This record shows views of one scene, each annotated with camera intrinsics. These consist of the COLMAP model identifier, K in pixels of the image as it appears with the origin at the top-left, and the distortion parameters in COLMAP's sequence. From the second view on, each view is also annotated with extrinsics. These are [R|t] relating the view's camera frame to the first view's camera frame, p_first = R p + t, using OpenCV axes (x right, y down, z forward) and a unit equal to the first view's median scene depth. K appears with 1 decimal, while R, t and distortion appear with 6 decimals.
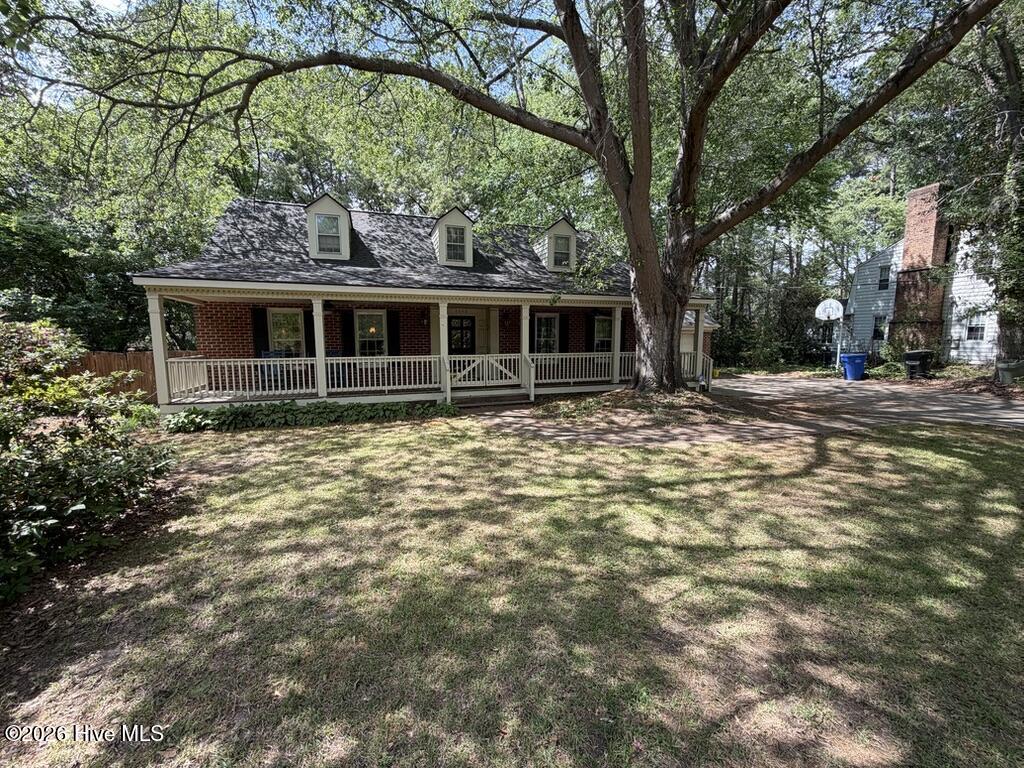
lens RADIAL K [[418.4, 0, 470.7], [0, 418.4, 393.1], [0, 0, 1]] dist [0.001243, -0.000134]
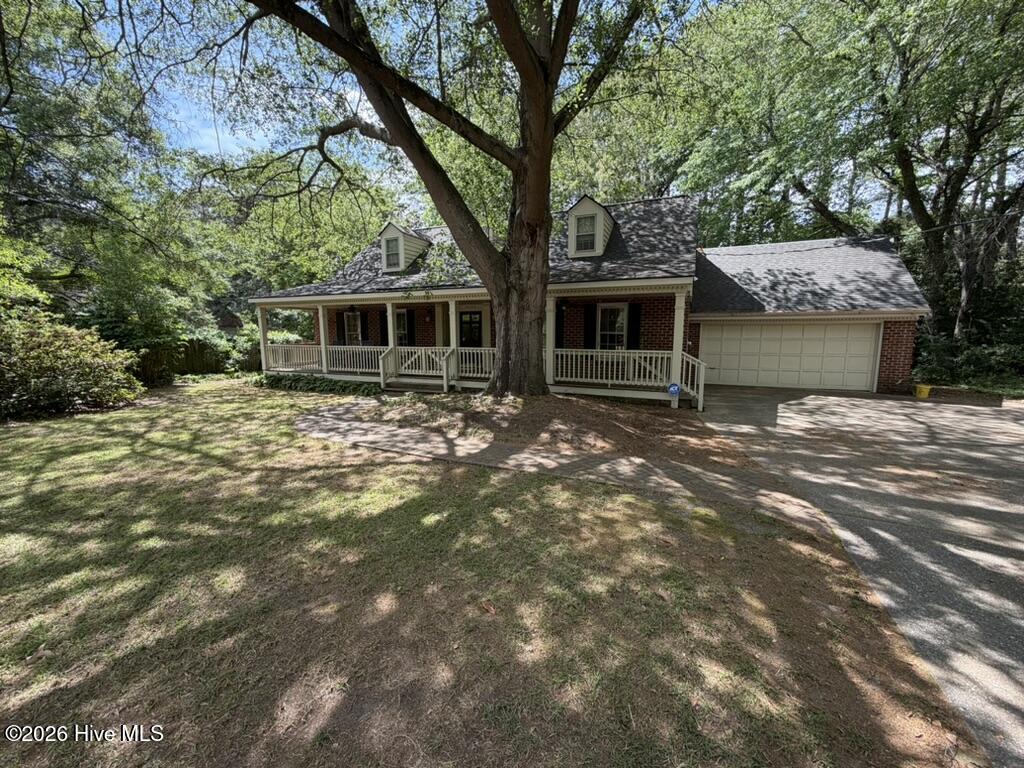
lens RADIAL K [[418.4, 0, 509.4], [0, 418.4, 385.2], [0, 0, 1]] dist [0.001243, -0.000134]
pose [[0.712986, 0.090395, -0.695327, 0.762799], [-0.091683, 0.995160, 0.035364, -0.040126], [0.695159, 0.038535, 0.717823, 0.282195]]
